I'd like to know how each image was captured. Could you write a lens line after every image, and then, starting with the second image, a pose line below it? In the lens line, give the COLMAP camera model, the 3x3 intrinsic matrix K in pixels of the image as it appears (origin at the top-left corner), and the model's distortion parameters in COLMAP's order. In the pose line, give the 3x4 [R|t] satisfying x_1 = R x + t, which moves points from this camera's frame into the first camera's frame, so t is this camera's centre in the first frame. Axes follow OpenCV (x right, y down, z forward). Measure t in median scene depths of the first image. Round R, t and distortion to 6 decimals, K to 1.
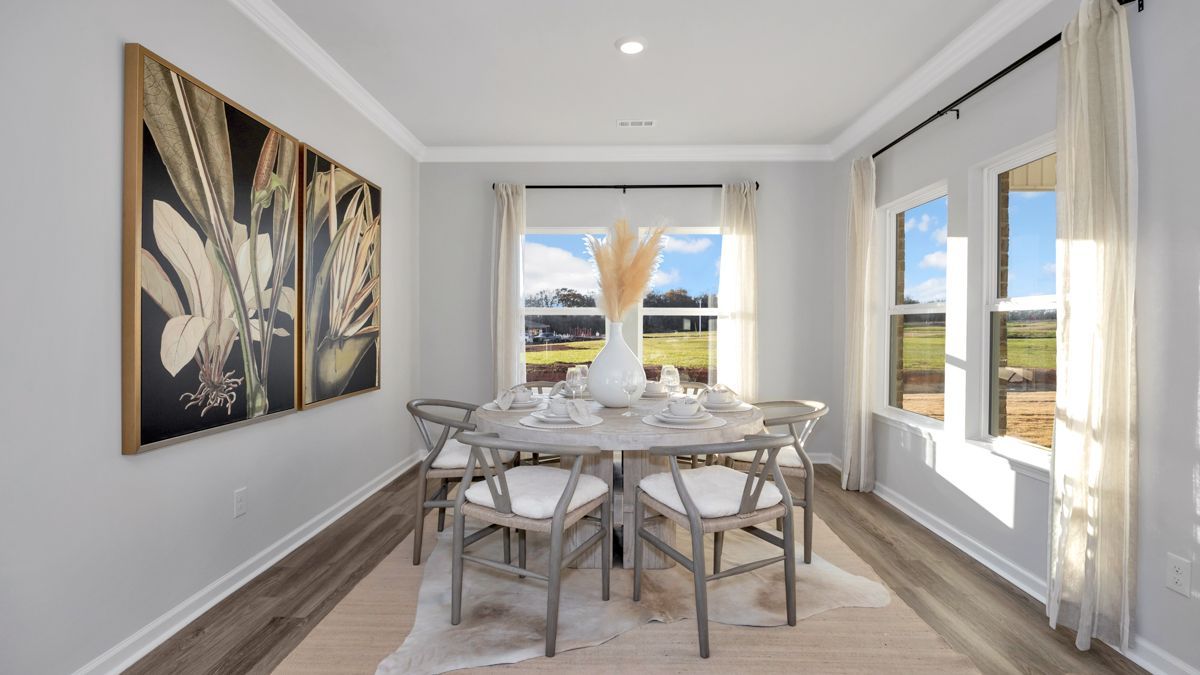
lens RADIAL K [[559.5, 0, 601.7], [0, 559.5, 328.8], [0, 0, 1]] dist [-0.016400, 0.000513]
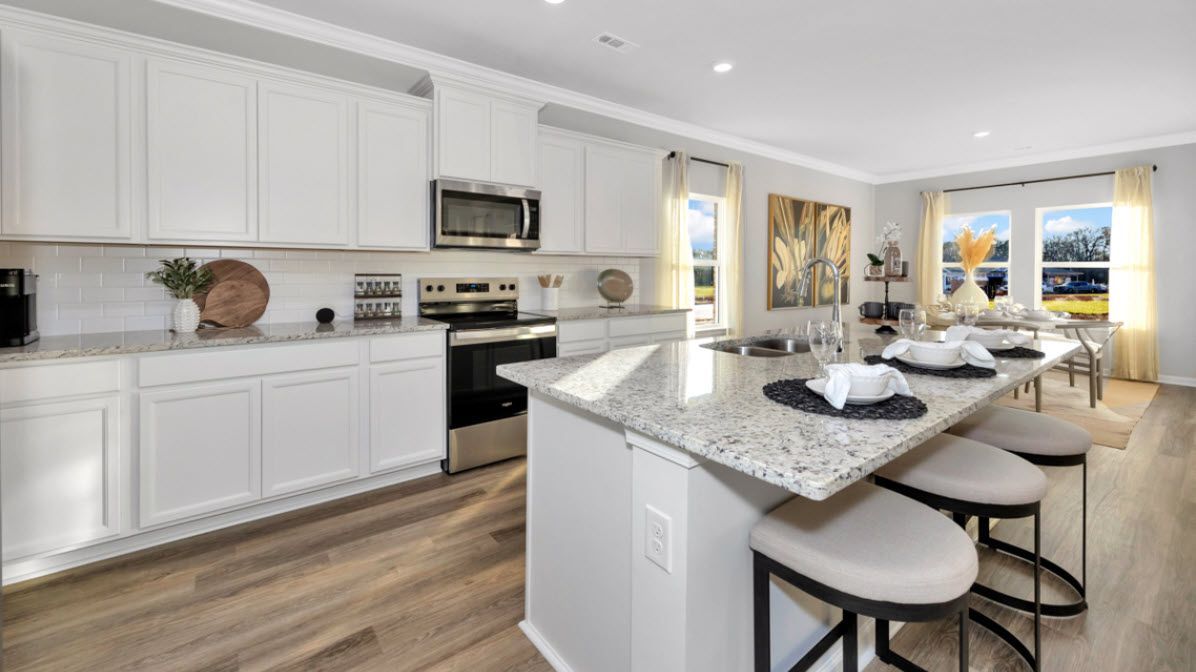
lens RADIAL K [[481.5, 0, 608.1], [0, 481.5, 275.7], [0, 0, 1]] dist [0.016947, -0.000123]
pose [[0.645880, 0.010122, -0.763372, 0.600795], [-0.008667, 0.999945, 0.005925, -0.001644], [0.763389, 0.002789, 0.645932, -1.286295]]
